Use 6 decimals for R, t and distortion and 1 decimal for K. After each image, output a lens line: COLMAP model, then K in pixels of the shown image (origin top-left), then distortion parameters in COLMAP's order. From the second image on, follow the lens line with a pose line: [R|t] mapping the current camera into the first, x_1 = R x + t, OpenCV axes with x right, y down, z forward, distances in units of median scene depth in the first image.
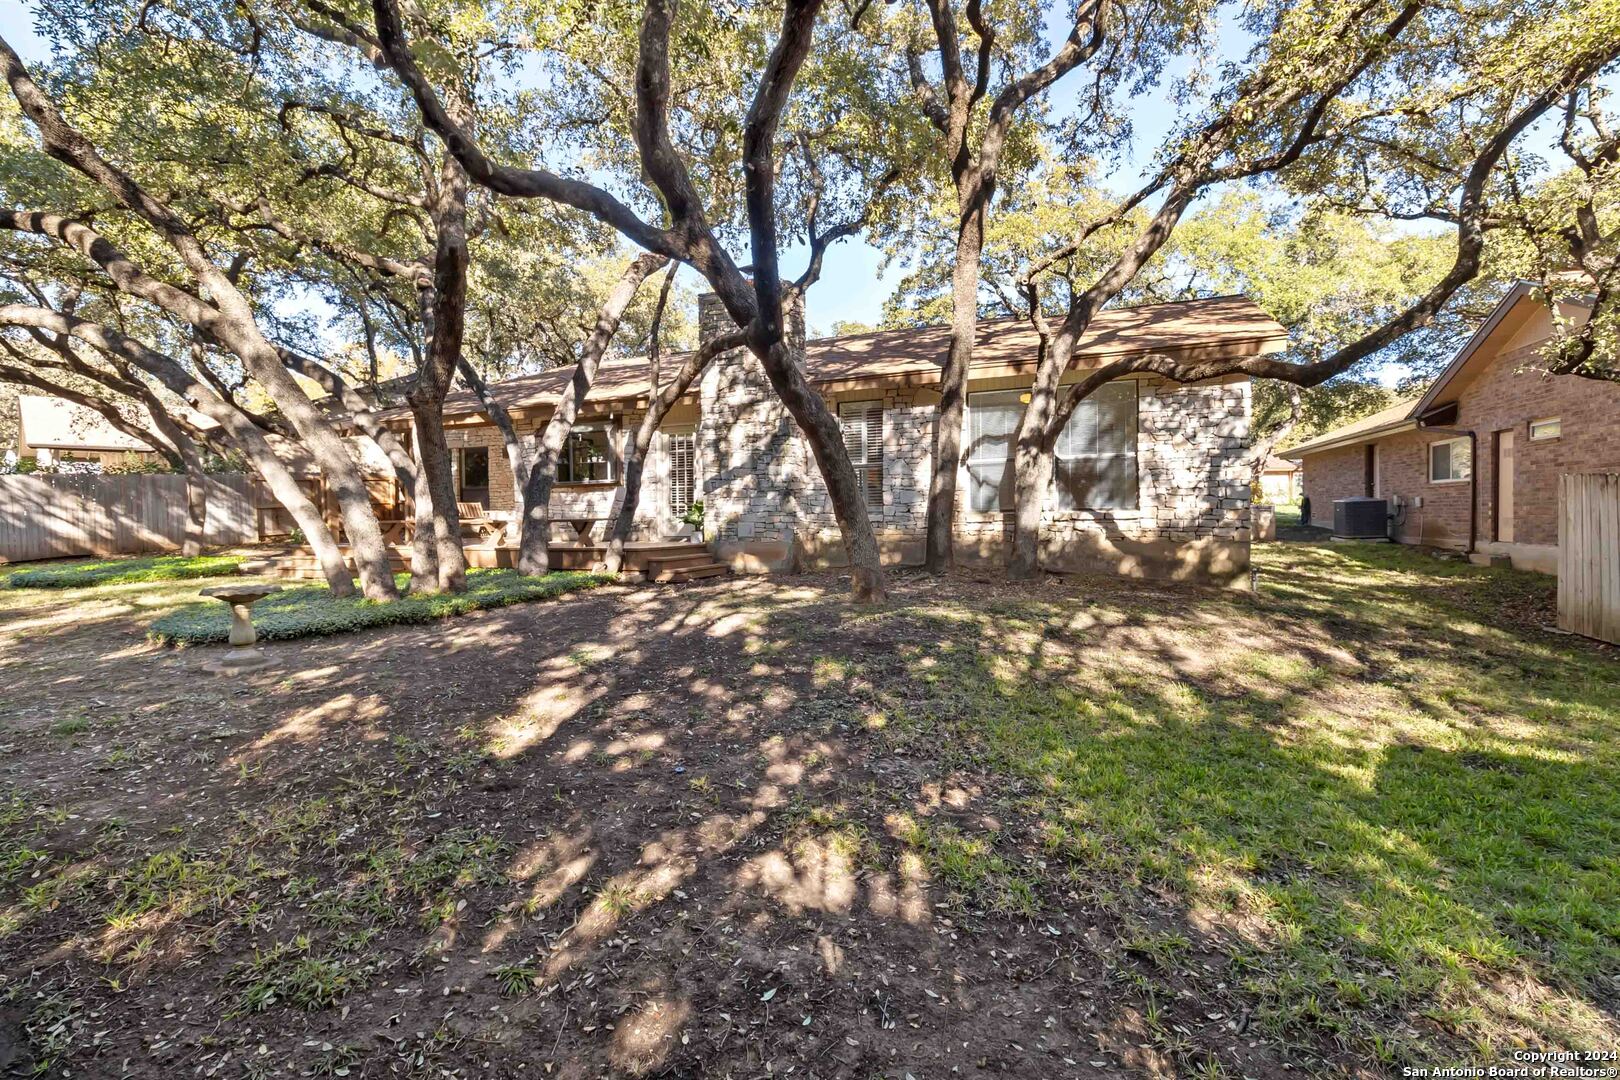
lens RADIAL K [[764.6, 0, 822.9], [0, 764.6, 512.4], [0, 0, 1]] dist [-0.003788, 0.009599]
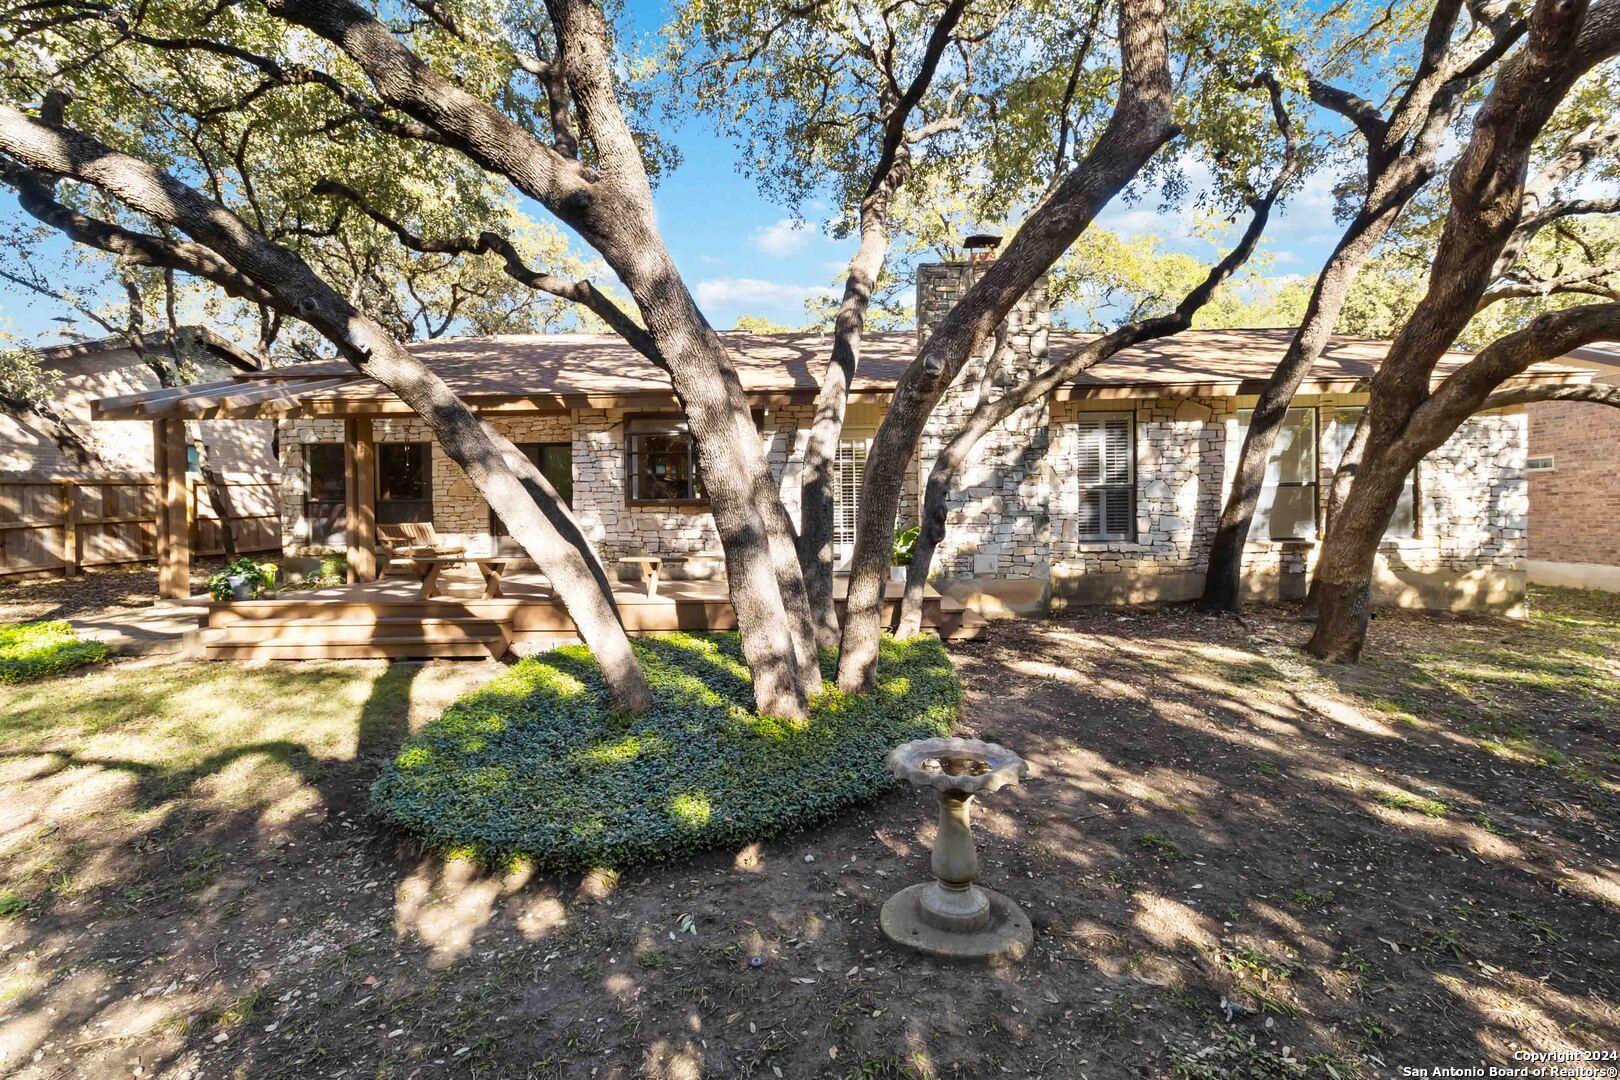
lens RADIAL K [[764.6, 0, 822.9], [0, 764.6, 512.4], [0, 0, 1]] dist [-0.003788, 0.009599]
pose [[0.925815, 0.001199, 0.377976, -0.665598], [0.000270, 0.999993, -0.003835, -0.034932], [-0.377978, 0.003652, 0.925807, 0.386536]]
